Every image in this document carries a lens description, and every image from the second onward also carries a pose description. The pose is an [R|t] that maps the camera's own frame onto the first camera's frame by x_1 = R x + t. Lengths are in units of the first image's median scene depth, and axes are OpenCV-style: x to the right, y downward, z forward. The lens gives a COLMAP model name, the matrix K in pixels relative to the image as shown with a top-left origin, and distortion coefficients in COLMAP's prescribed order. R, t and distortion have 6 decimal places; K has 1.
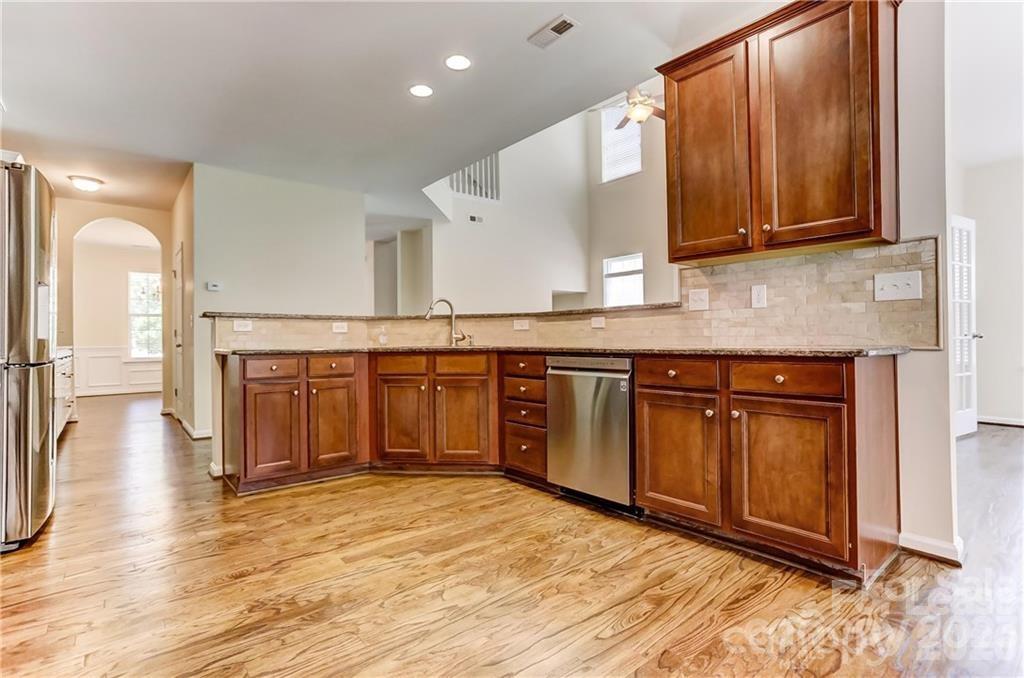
lens RADIAL K [[517.1, 0, 512.0], [0, 517.1, 339.0], [0, 0, 1]] dist [-0.002076, -0.000289]
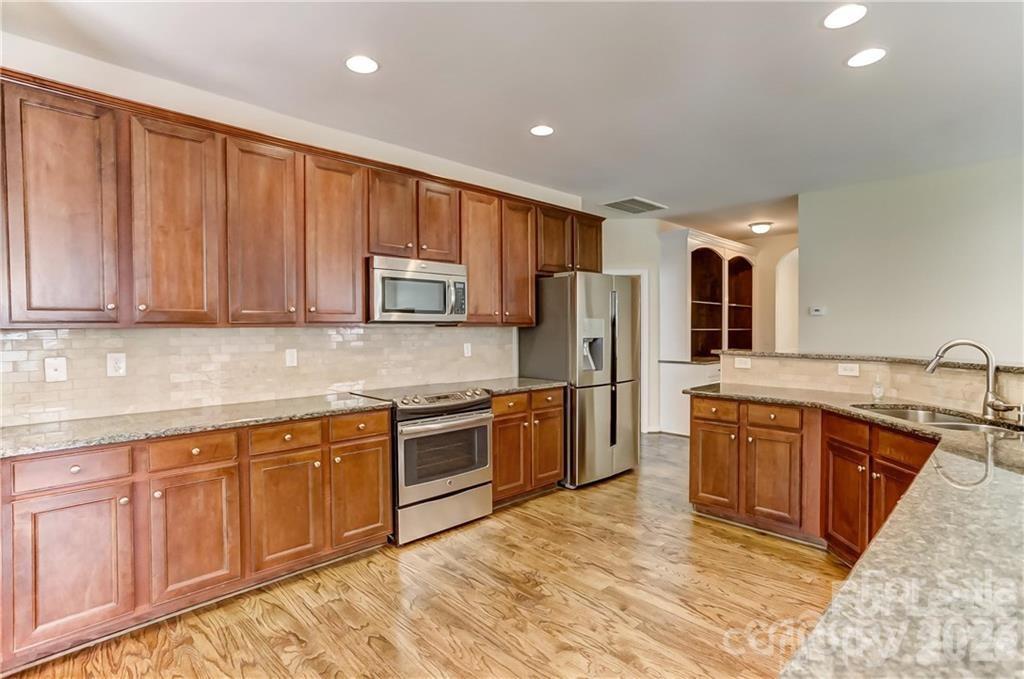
lens RADIAL K [[517.1, 0, 512.0], [0, 517.1, 339.5], [0, 0, 1]] dist [-0.002076, -0.000289]
pose [[0.055838, 0.038699, -0.997690, 0.574638], [0.009958, 0.999177, 0.039314, -0.133653], [0.998390, -0.012130, 0.055406, 0.505438]]
